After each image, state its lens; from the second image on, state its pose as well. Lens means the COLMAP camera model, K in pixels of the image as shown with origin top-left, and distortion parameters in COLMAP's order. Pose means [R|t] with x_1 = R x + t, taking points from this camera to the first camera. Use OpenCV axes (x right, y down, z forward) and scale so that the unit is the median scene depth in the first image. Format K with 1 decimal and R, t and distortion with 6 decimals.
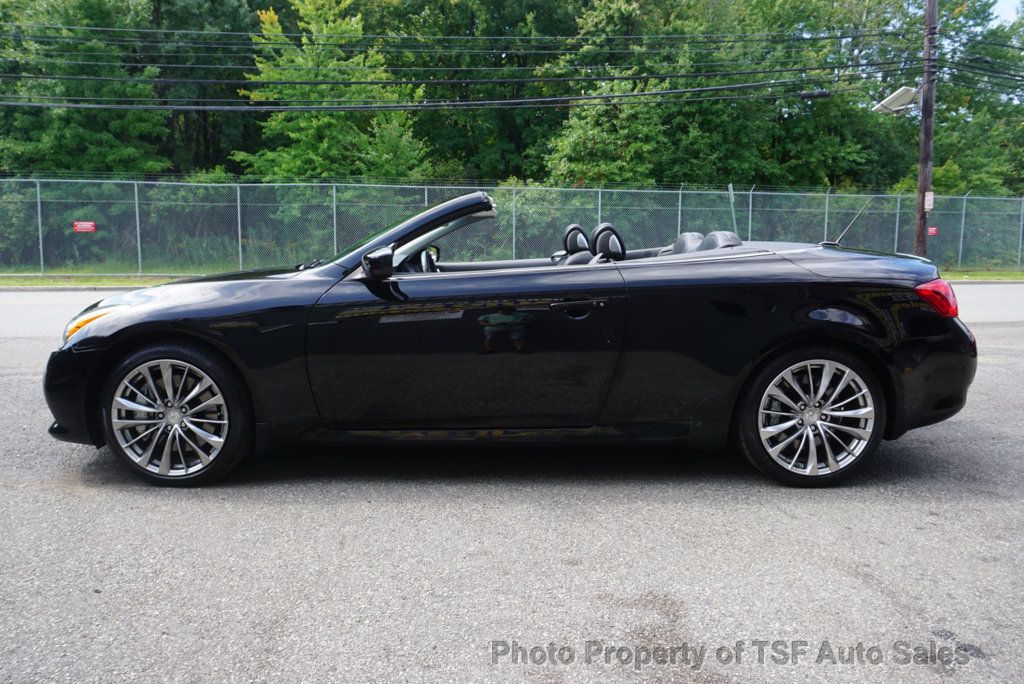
lens RADIAL K [[734.4, 0, 514.9], [0, 734.4, 347.7], [0, 0, 1]] dist [-0.027440, 0.007253]
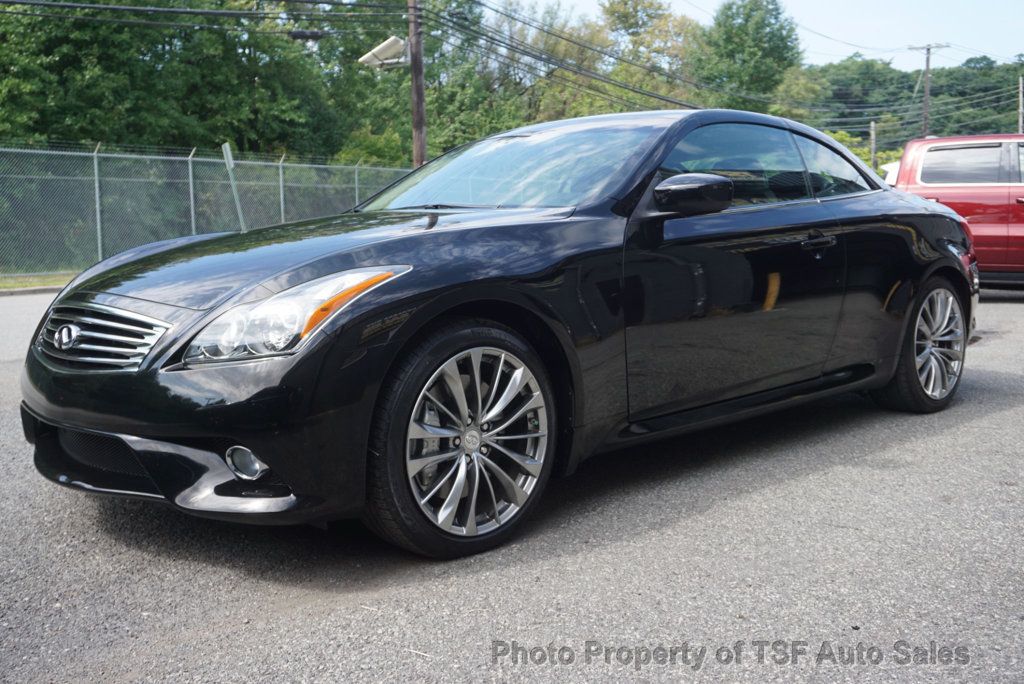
lens RADIAL K [[1013.1, 0, 511.5], [0, 1013.1, 346.7], [0, 0, 1]] dist [-0.008414, 0.000000]
pose [[0.729108, -0.096054, 0.677625, -0.138517], [0.118510, 0.992865, 0.013225, 0.000764], [-0.674060, 0.070663, 0.735289, 0.044372]]
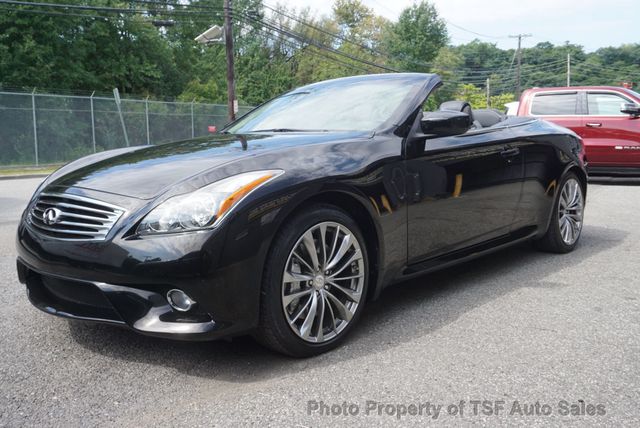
lens RADIAL K [[587.0, 0, 317.4], [0, 587.0, 216.6], [0, 0, 1]] dist [-0.000565, 0.000000]
pose [[0.682109, -0.110876, 0.722795, -0.139285], [0.123278, 0.991727, 0.035792, -0.002876], [-0.720784, 0.064690, 0.690134, 0.060640]]
